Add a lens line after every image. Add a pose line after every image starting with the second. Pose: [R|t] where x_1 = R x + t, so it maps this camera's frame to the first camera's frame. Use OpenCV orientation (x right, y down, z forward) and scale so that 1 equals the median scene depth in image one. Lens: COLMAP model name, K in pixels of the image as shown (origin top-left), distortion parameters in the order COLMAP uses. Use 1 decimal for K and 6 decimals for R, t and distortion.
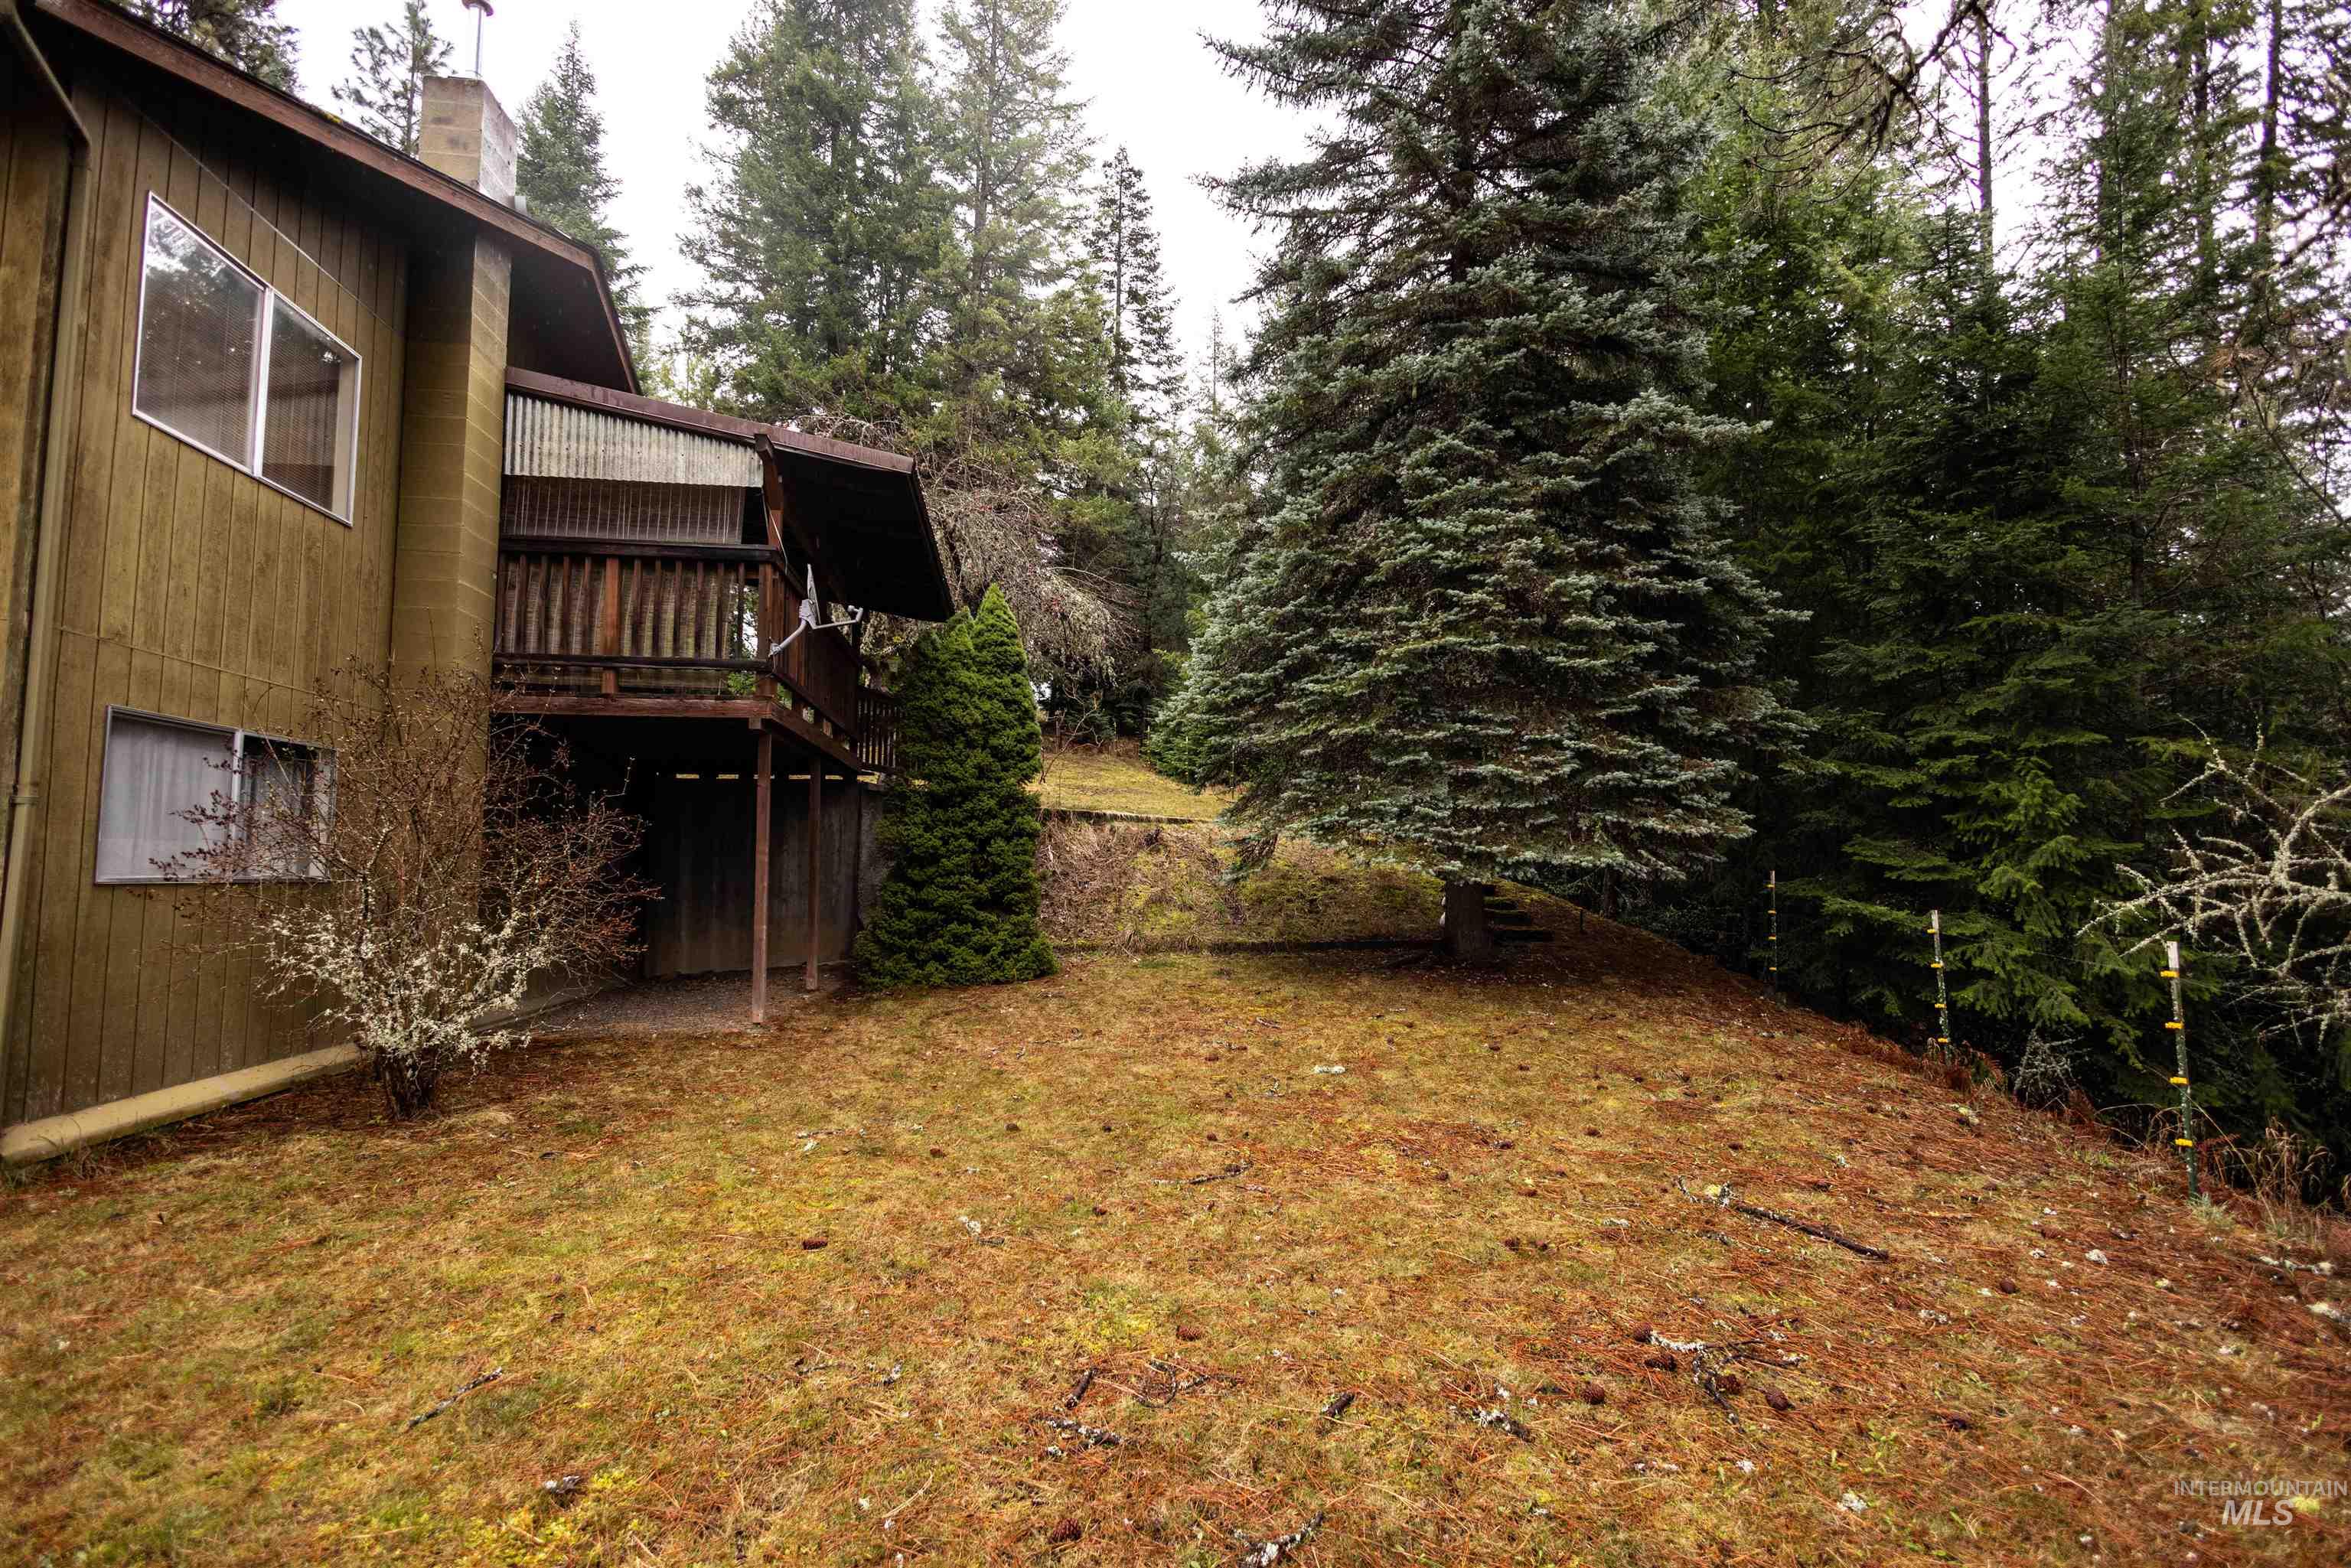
lens RADIAL K [[1066.2, 0, 1181.9], [0, 1066.2, 778.8], [0, 0, 1]] dist [0.002966, -0.003733]
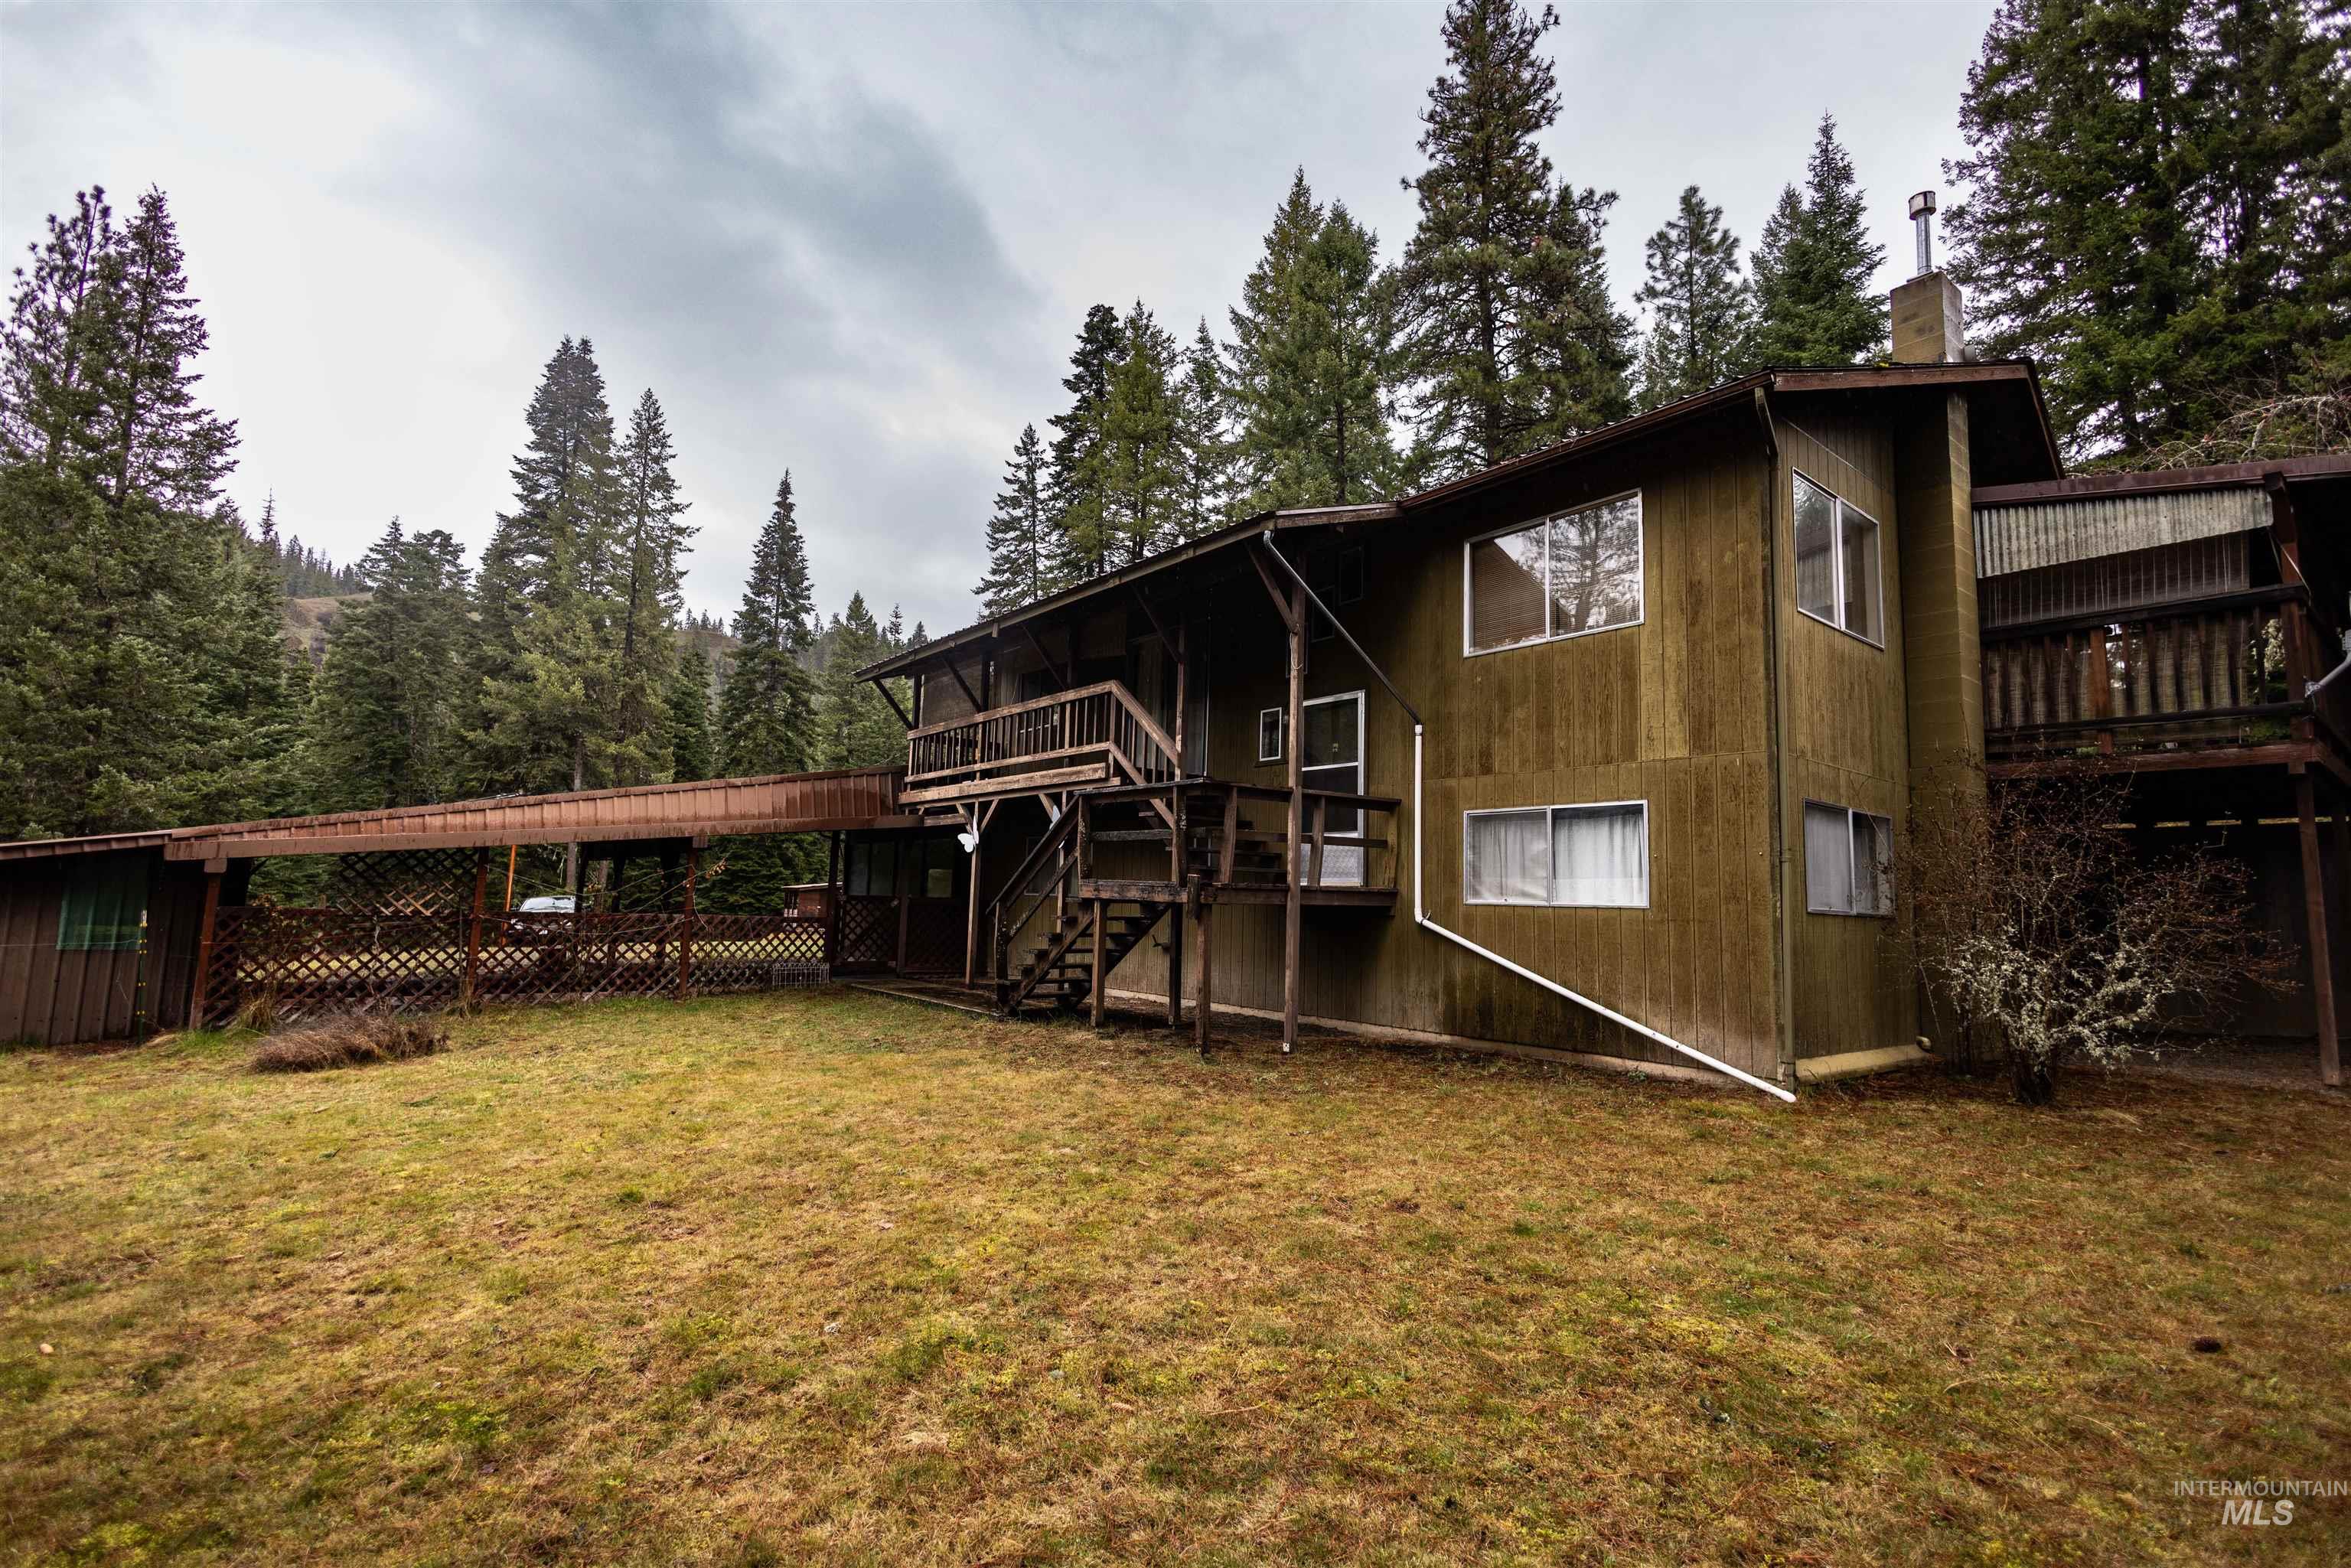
lens RADIAL K [[1066.2, 0, 1172.1], [0, 1066.2, 780.2], [0, 0, 1]] dist [0.002966, -0.003733]
pose [[0.488064, -0.084477, -0.868710, -0.061201], [0.038241, 0.996419, -0.075411, -0.007299], [0.871970, 0.003585, 0.489547, -0.354182]]
